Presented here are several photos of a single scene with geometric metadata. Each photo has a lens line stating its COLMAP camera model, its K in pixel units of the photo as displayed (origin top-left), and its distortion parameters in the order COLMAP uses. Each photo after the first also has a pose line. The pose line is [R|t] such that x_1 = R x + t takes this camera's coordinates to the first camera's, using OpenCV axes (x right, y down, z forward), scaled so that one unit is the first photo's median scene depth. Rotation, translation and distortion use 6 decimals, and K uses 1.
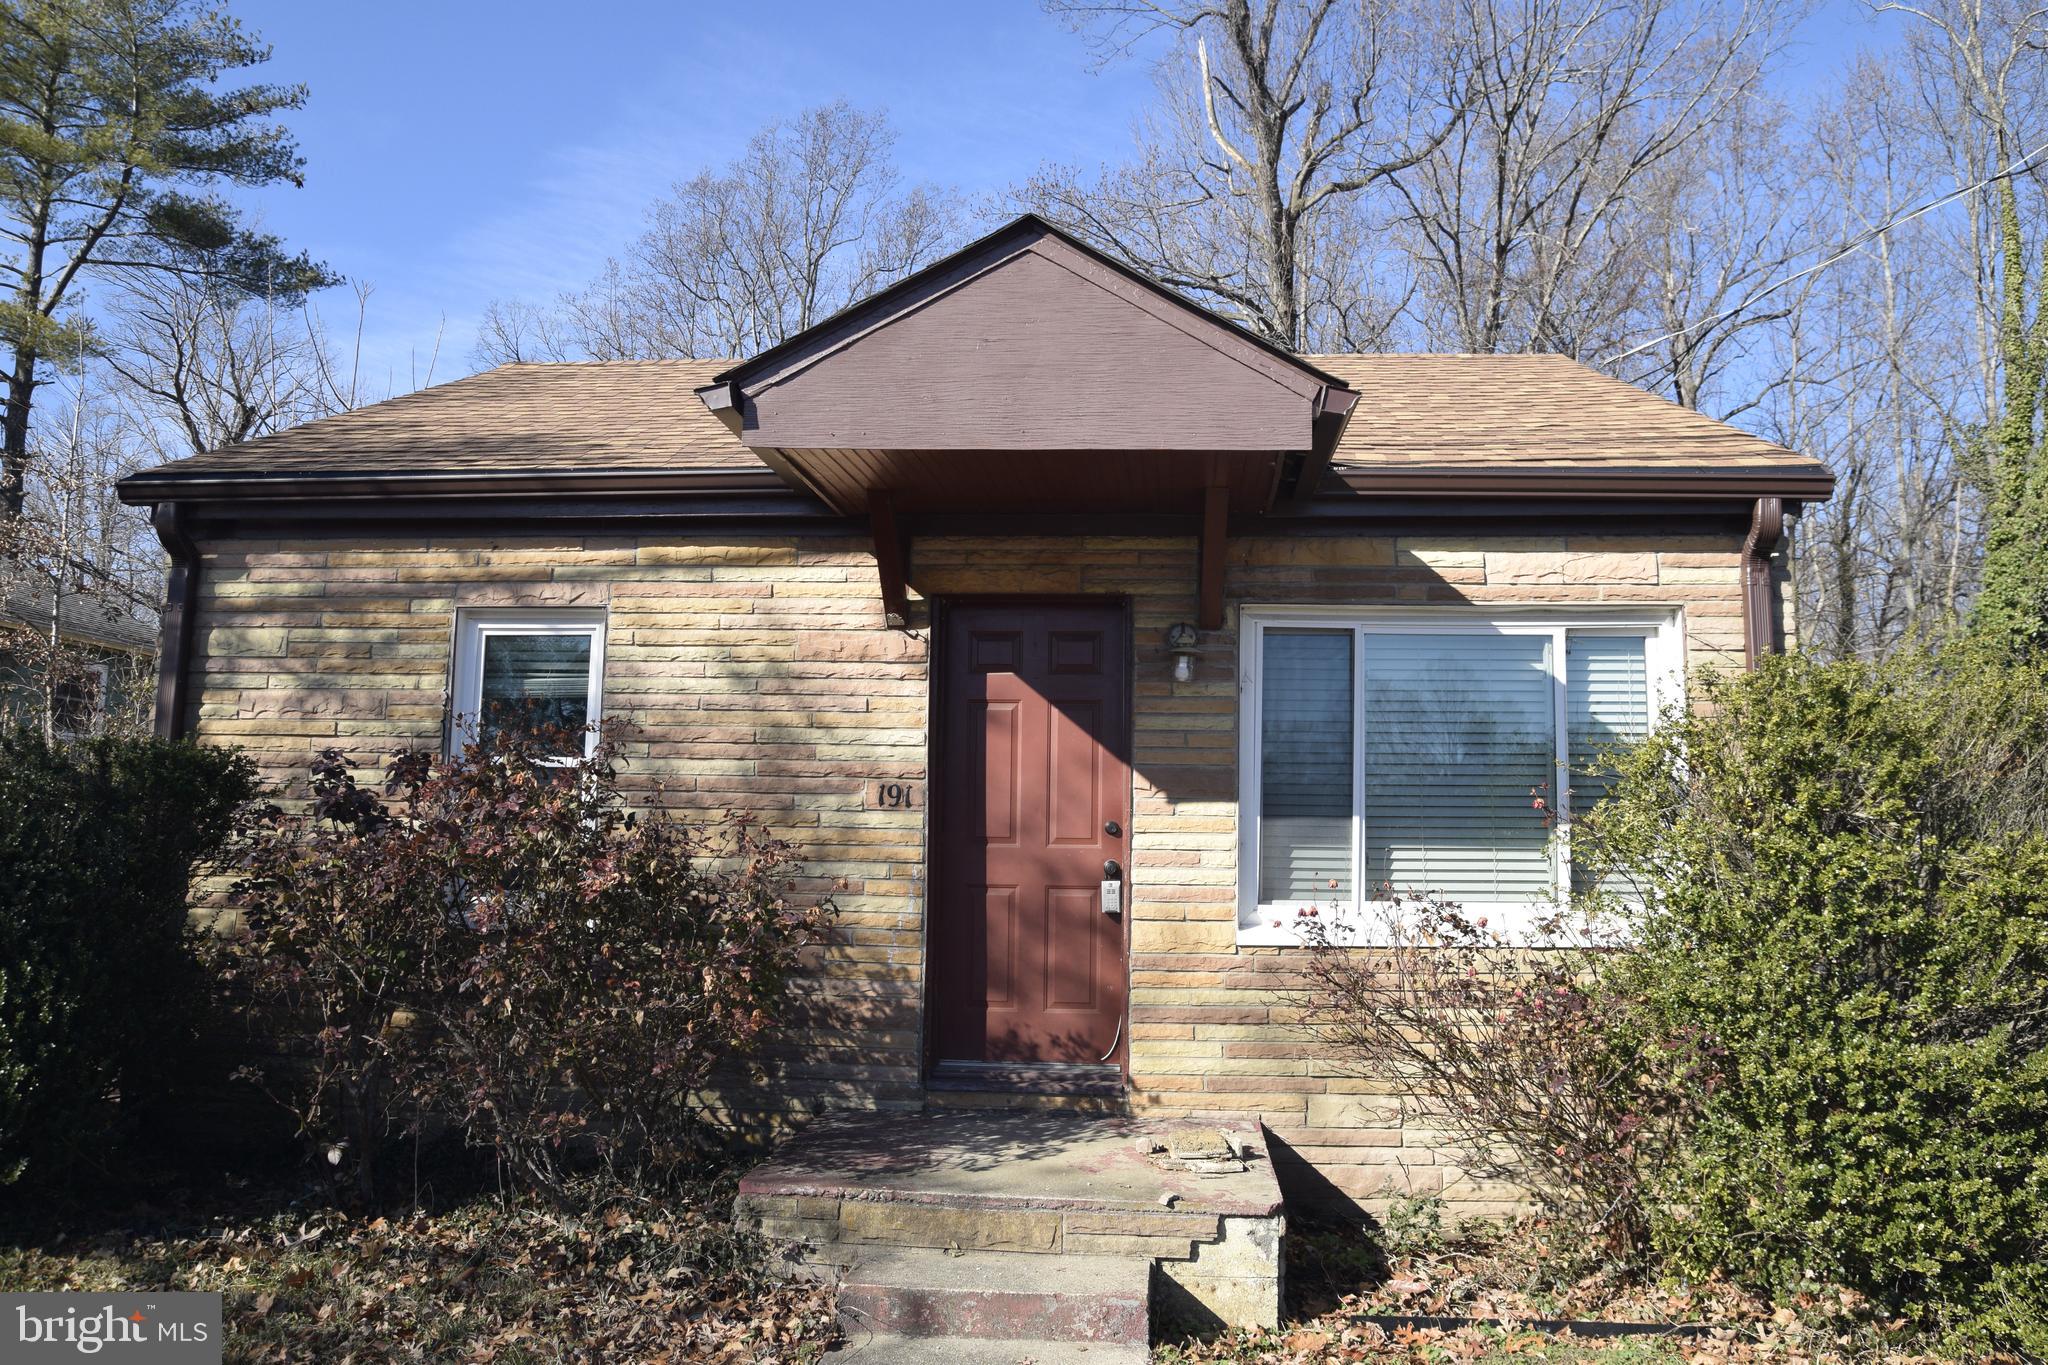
lens RADIAL K [[1796.4, 0, 1025.0], [0, 1796.4, 614.6], [0, 0, 1]] dist [-0.145739, 0.158542]
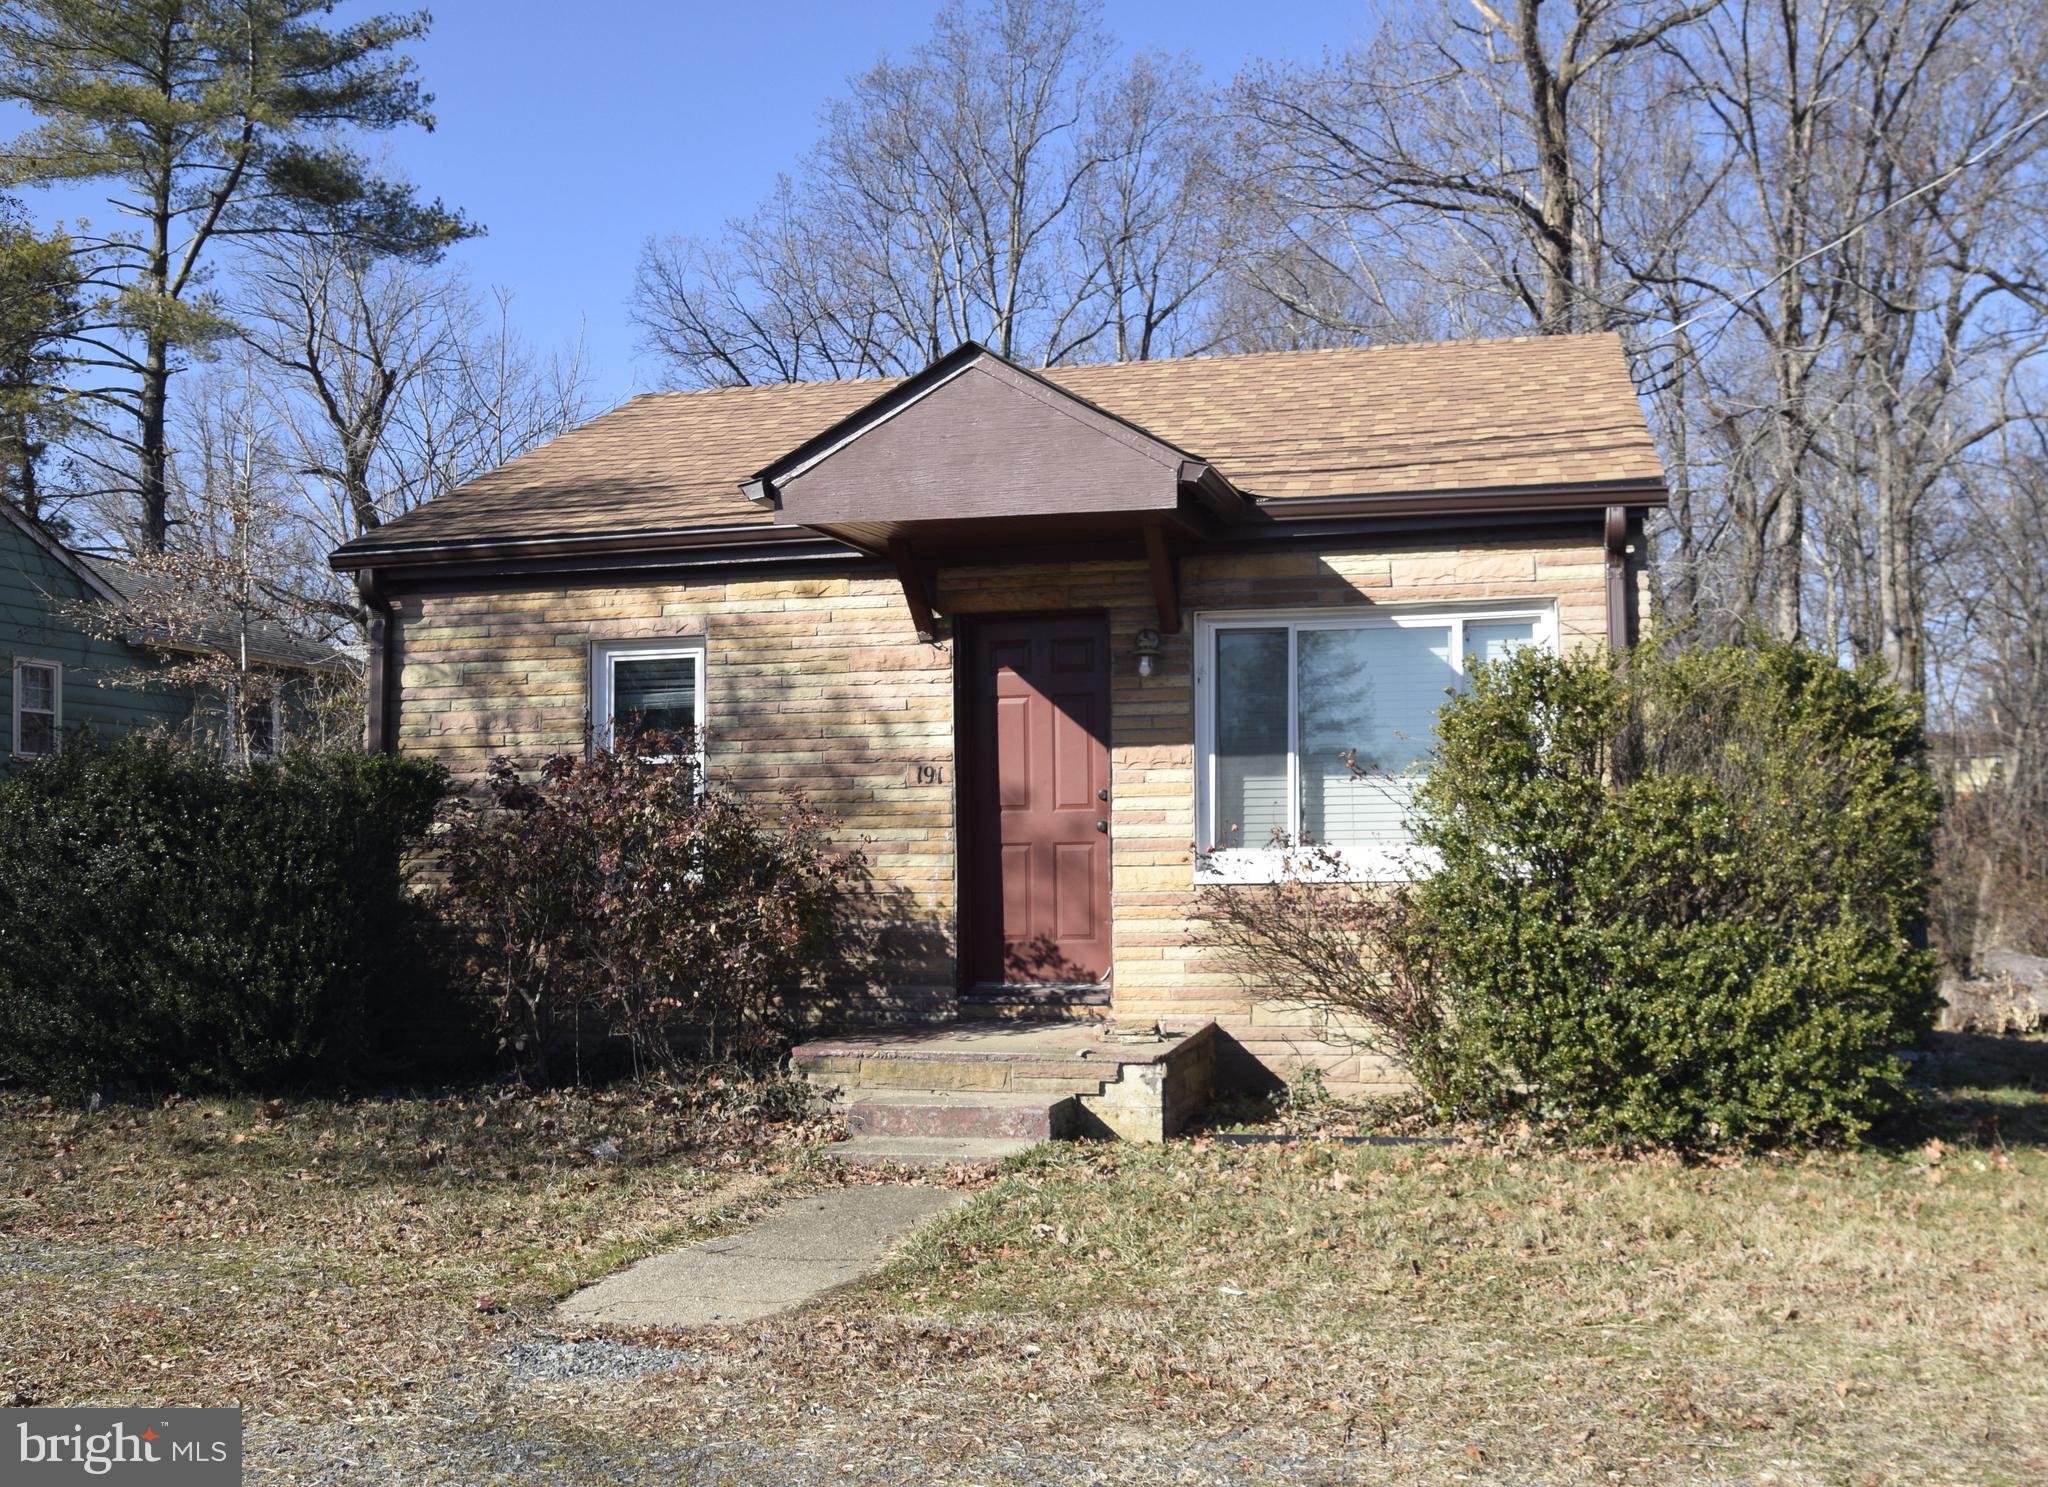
lens RADIAL K [[2964.3, 0, 1024.0], [0, 2964.3, 743.5], [0, 0, 1]] dist [-0.193279, -0.074497]
pose [[0.979386, -0.036500, -0.198670, 0.406237], [0.052429, 0.995765, 0.075517, -0.075371], [0.195073, -0.084377, 0.977153, -1.023666]]
